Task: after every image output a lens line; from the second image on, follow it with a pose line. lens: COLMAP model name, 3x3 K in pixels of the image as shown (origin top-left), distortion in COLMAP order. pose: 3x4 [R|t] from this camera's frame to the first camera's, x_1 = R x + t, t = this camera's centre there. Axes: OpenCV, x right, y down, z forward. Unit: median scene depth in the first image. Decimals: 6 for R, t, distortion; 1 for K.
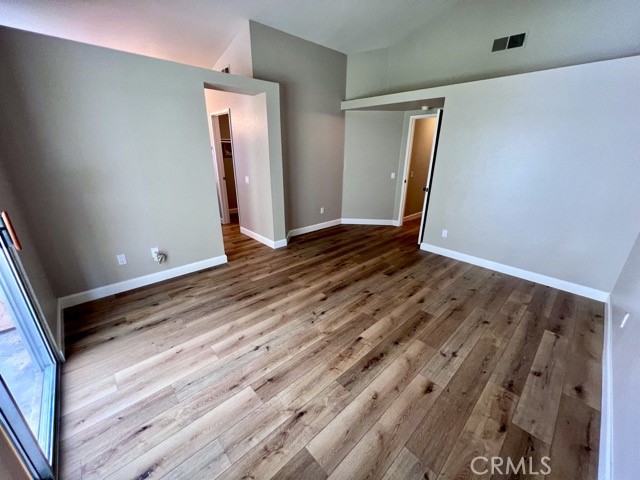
lens RADIAL K [[255.7, 0, 318.7], [0, 255.7, 244.0], [0, 0, 1]] dist [-0.001303, 0.000195]
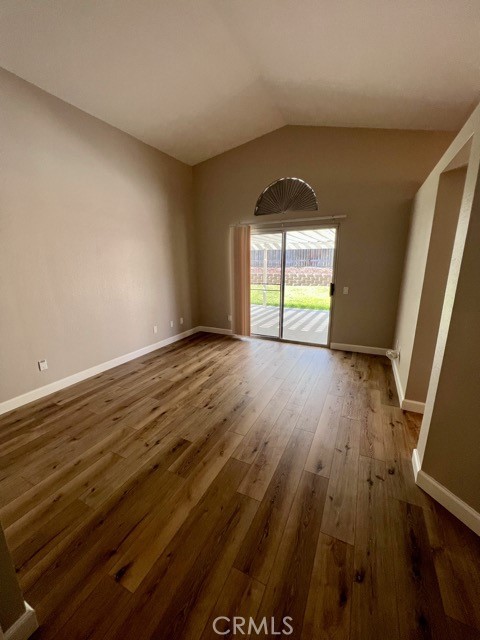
lens RADIAL K [[255.7, 0, 237.7], [0, 255.7, 318.0], [0, 0, 1]] dist [-0.001303, 0.000195]
pose [[-0.934964, 0.071489, -0.347465, 0.435238], [-0.127587, 0.846174, 0.517407, -0.645045], [0.331005, 0.528089, -0.782022, 1.748180]]
